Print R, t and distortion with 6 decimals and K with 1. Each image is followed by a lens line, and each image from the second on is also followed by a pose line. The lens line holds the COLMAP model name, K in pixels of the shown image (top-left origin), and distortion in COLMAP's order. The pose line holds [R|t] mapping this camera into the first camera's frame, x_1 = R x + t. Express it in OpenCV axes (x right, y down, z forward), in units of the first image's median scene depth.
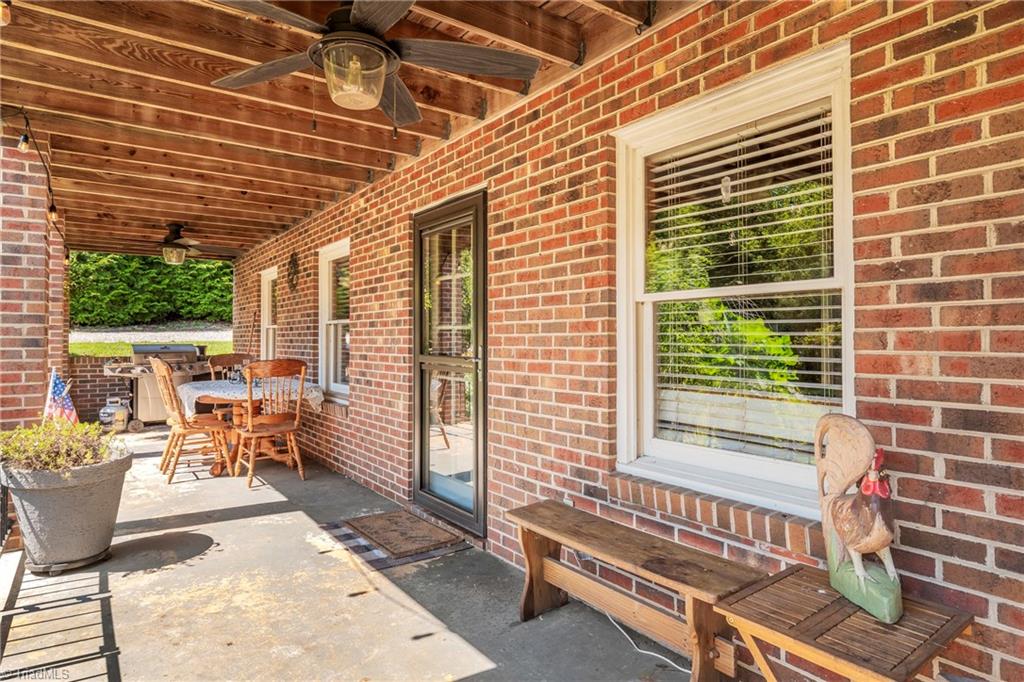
lens RADIAL K [[588.2, 0, 516.6], [0, 588.2, 335.7], [0, 0, 1]] dist [-0.001629, -0.001066]
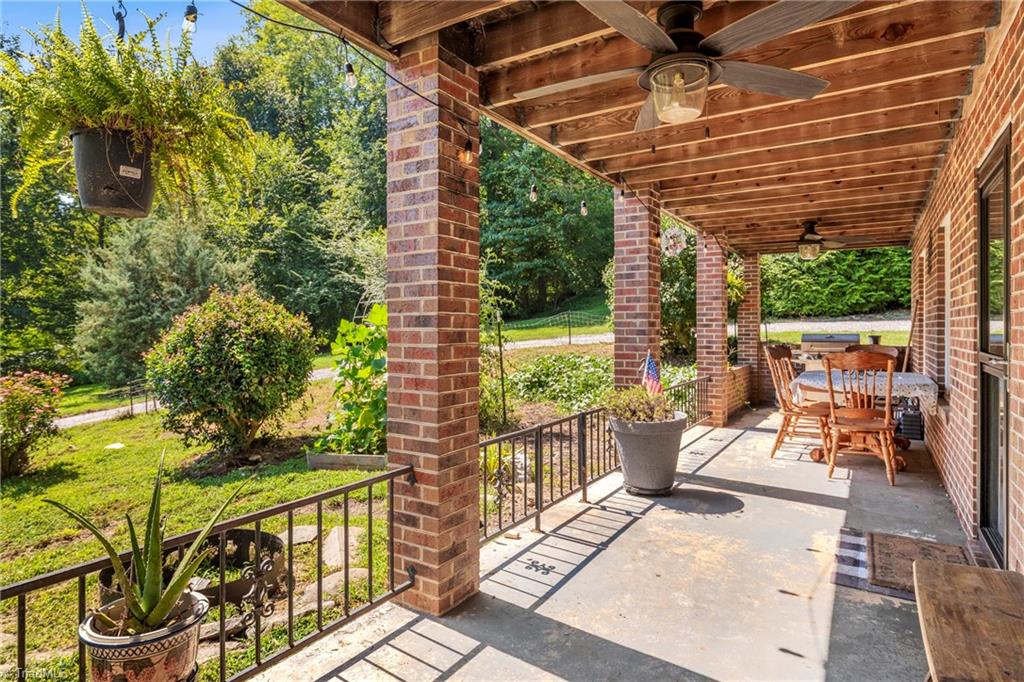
lens RADIAL K [[588.2, 0, 514.7], [0, 588.2, 338.6], [0, 0, 1]] dist [-0.001629, -0.001066]
pose [[0.365046, 0.019039, -0.930795, 0.390255], [0.004412, 0.999744, 0.022179, -0.005474], [0.930979, -0.012204, 0.364869, 0.188537]]
